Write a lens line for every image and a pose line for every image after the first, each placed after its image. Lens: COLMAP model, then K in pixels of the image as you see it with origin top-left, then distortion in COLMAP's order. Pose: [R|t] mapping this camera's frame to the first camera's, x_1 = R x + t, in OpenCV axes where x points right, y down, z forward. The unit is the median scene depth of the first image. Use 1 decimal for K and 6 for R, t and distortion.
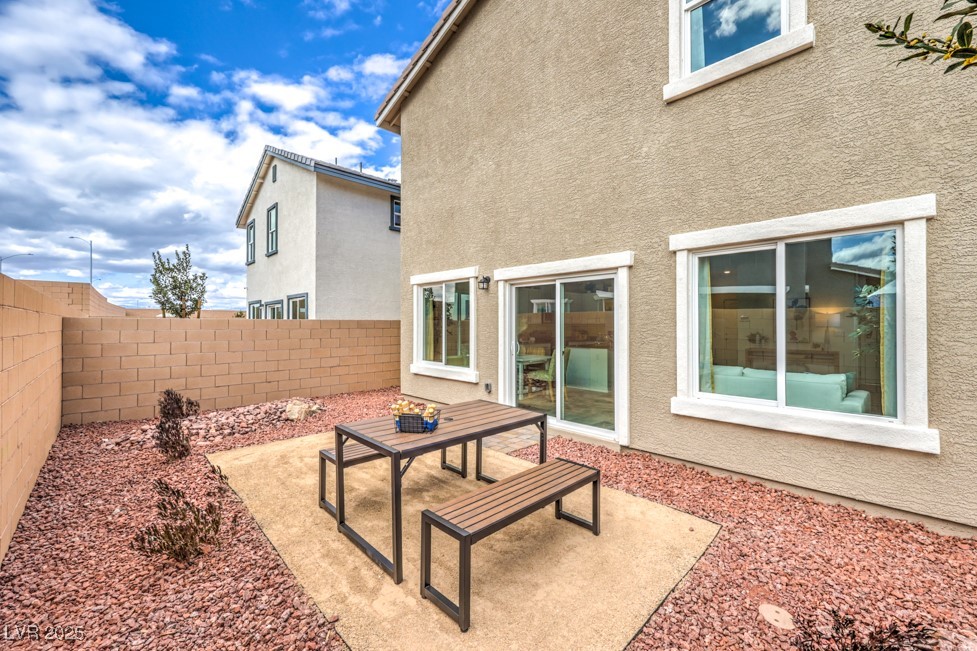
lens RADIAL K [[400.2, 0, 489.4], [0, 400.2, 321.2], [0, 0, 1]] dist [0.001551, 0.002528]
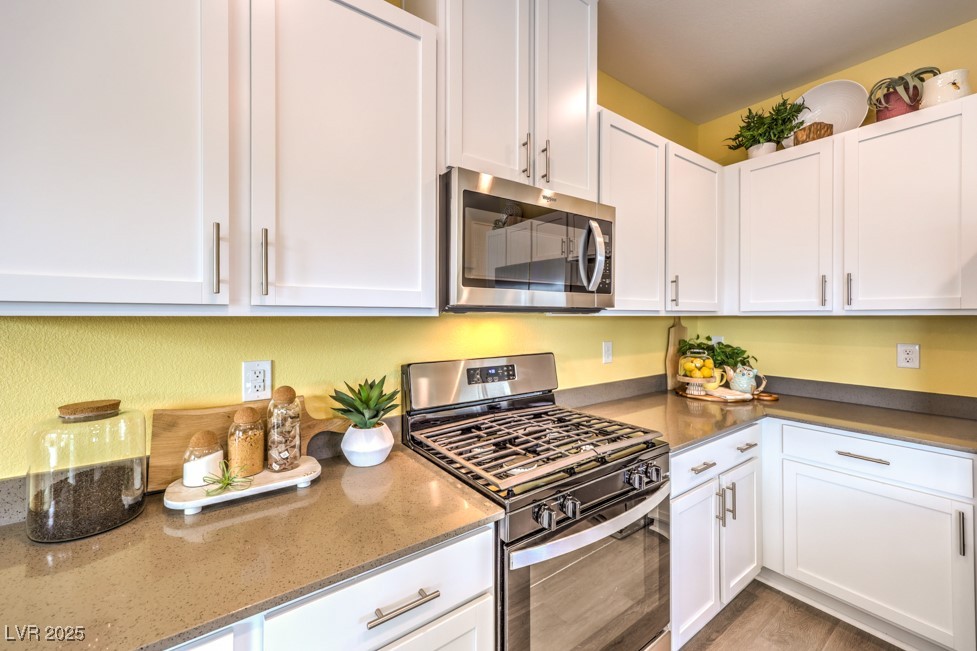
lens RADIAL K [[400.2, 0, 482.7], [0, 400.2, 320.8], [0, 0, 1]] dist [0.001551, 0.002528]
pose [[0.988781, -0.001103, -0.149368, 0.259164], [0.003811, 0.999834, 0.017844, 0.008550], [0.149323, -0.018213, 0.988621, 1.420308]]
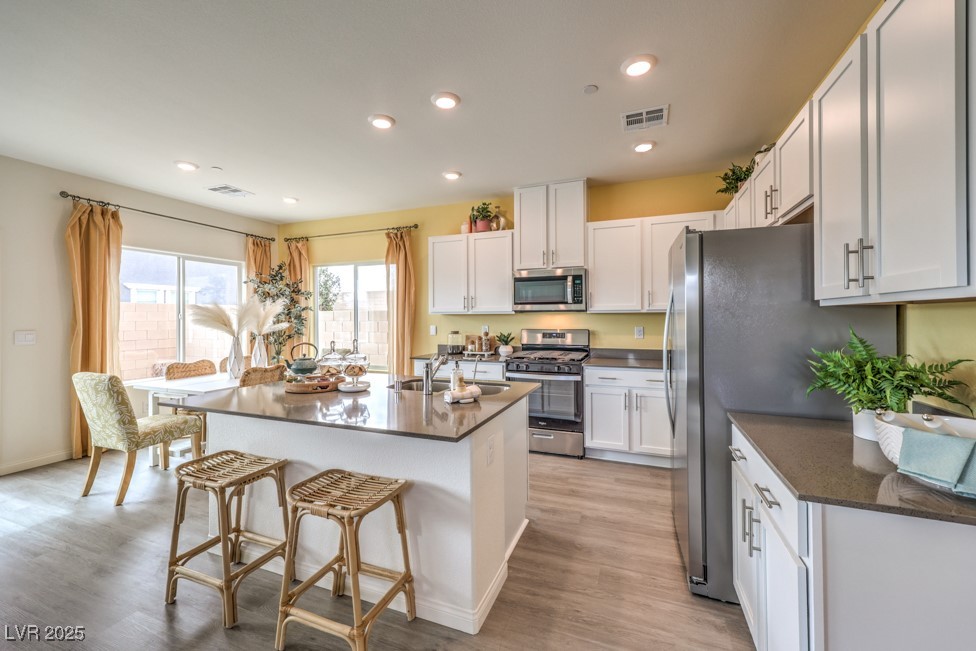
lens RADIAL K [[399.8, 0, 490.7], [0, 399.8, 320.6], [0, 0, 1]] dist [0.001551, 0.002528]
pose [[0.399121, 0.004743, -0.916886, 0.797743], [0.014105, 0.999837, 0.011312, 0.012890], [0.916790, -0.017448, 0.398989, 1.308129]]
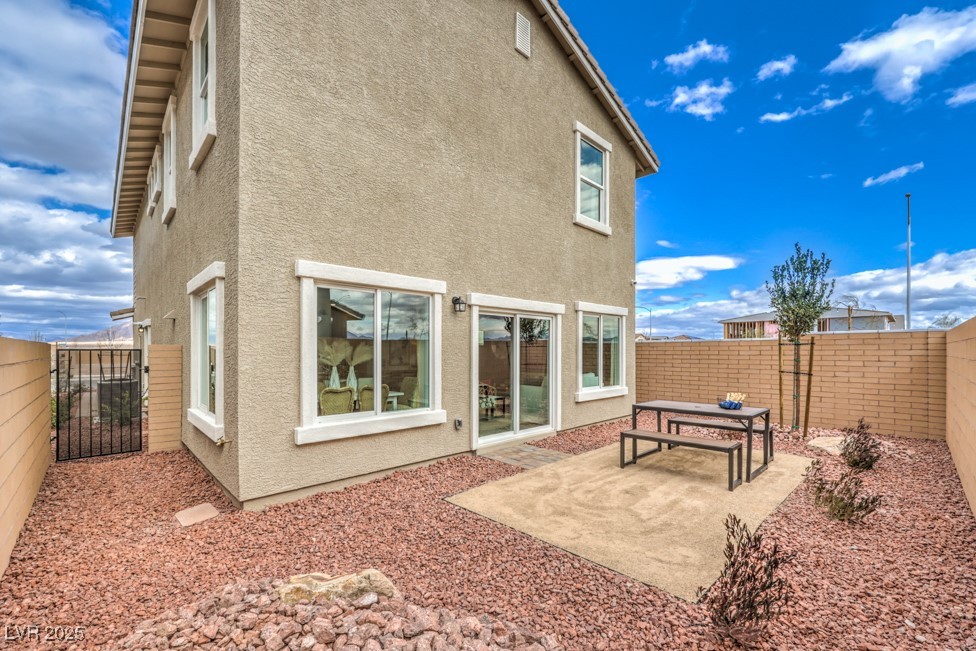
lens RADIAL K [[399.8, 0, 489.8], [0, 399.8, 356.7], [0, 0, 1]] dist [0.001551, 0.002528]
pose [[0.012868, -0.010000, 0.999867, -0.814496], [-0.007644, 0.999920, 0.010099, 0.008505], [-0.999888, -0.007773, 0.012791, 0.849990]]
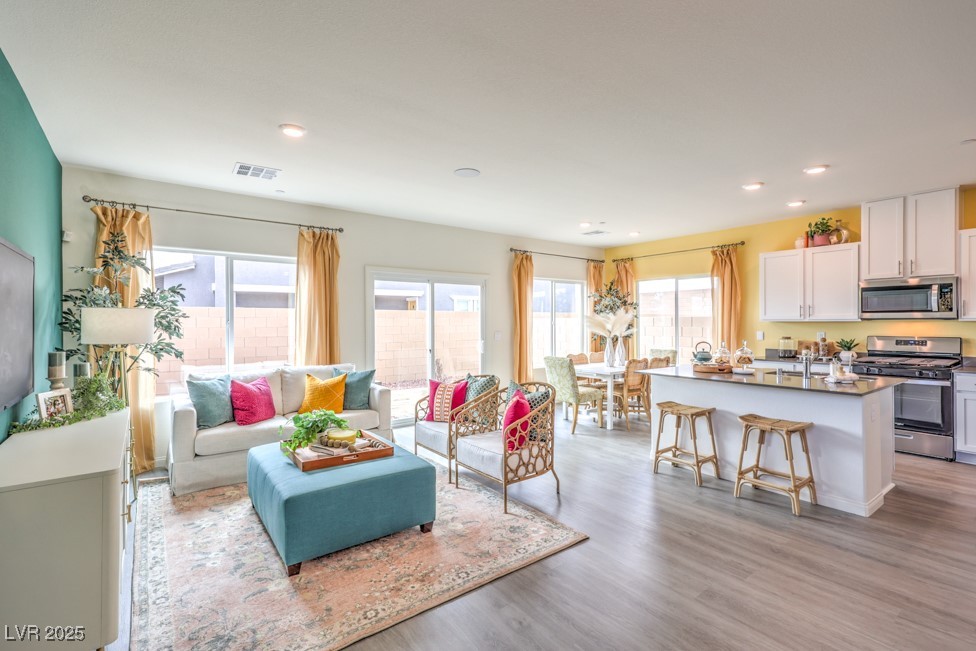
lens RADIAL K [[453.0, 0, 489.4], [0, 453.0, 325.5], [0, 0, 1]] dist [0.016354, 0.000612]
pose [[-0.139667, 0.007106, -0.990173, 1.093444], [0.015068, 0.999874, 0.005050, 0.003270], [0.990084, -0.014215, -0.139757, 1.076114]]
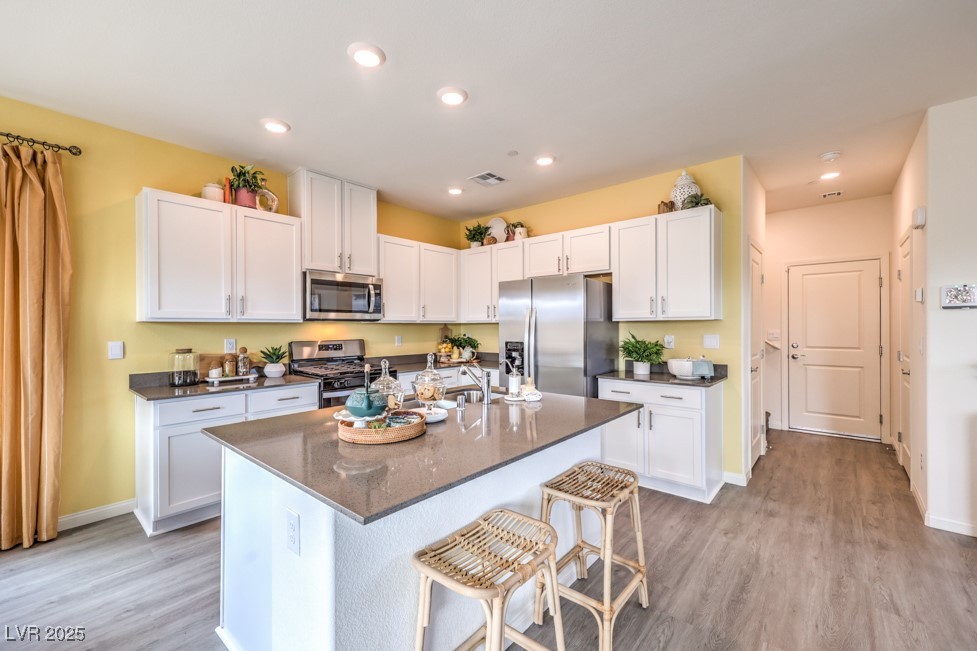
lens RADIAL K [[400.2, 0, 482.3], [0, 400.2, 329.4], [0, 0, 1]] dist [0.001551, 0.002528]
pose [[0.997883, -0.005340, 0.064821, 0.414709], [0.004302, 0.999860, 0.016154, 0.011366], [-0.064898, -0.015841, 0.997766, 1.057296]]
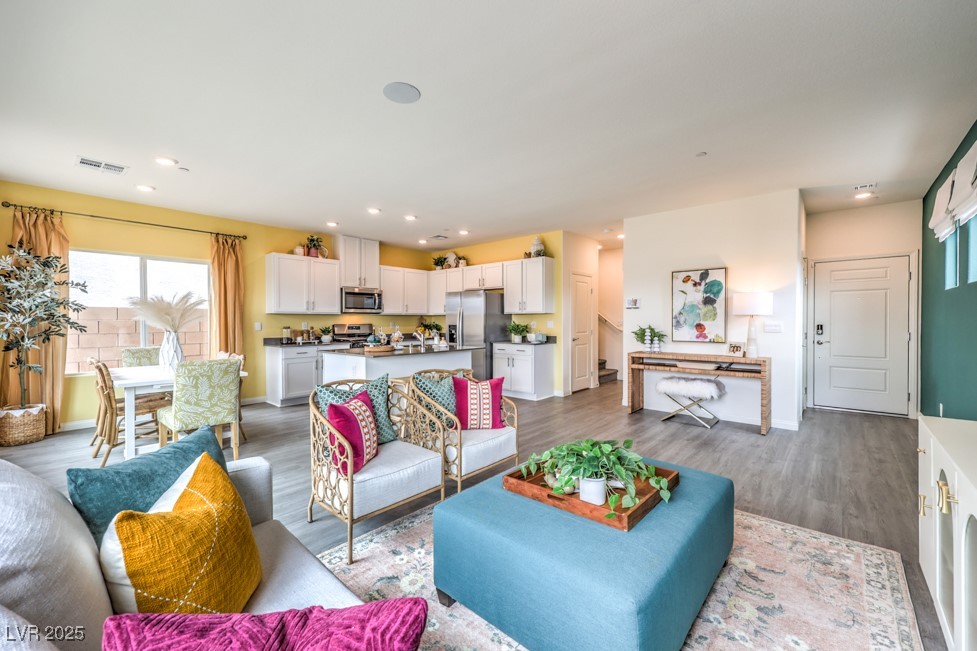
lens RADIAL K [[400.2, 0, 487.7], [0, 400.2, 330.1], [0, 0, 1]] dist [0.001551, 0.002528]
pose [[0.998111, -0.004065, 0.061308, 0.525885], [0.002151, 0.999509, 0.031248, 0.019470], [-0.061405, -0.031058, 0.997630, 0.548948]]
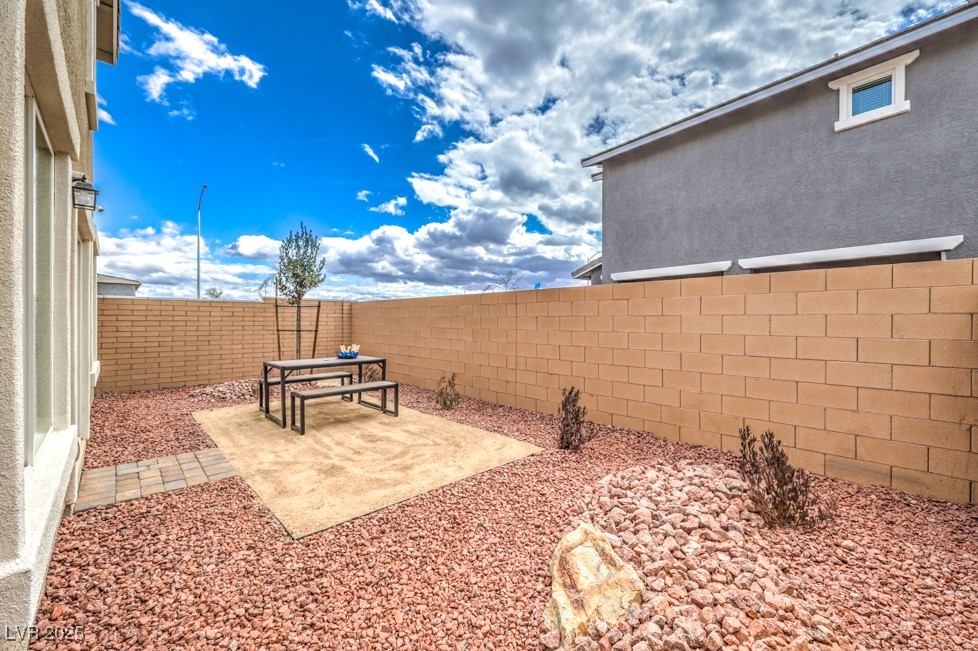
lens RADIAL K [[400.6, 0, 489.6], [0, 400.6, 318.9], [0, 0, 1]] dist [0.001551, 0.002528]
pose [[-0.999499, -0.001941, 0.031589, -0.407574], [-0.002334, 0.999921, -0.012381, 0.031958], [-0.031562, -0.012449, -0.999424, 1.286795]]
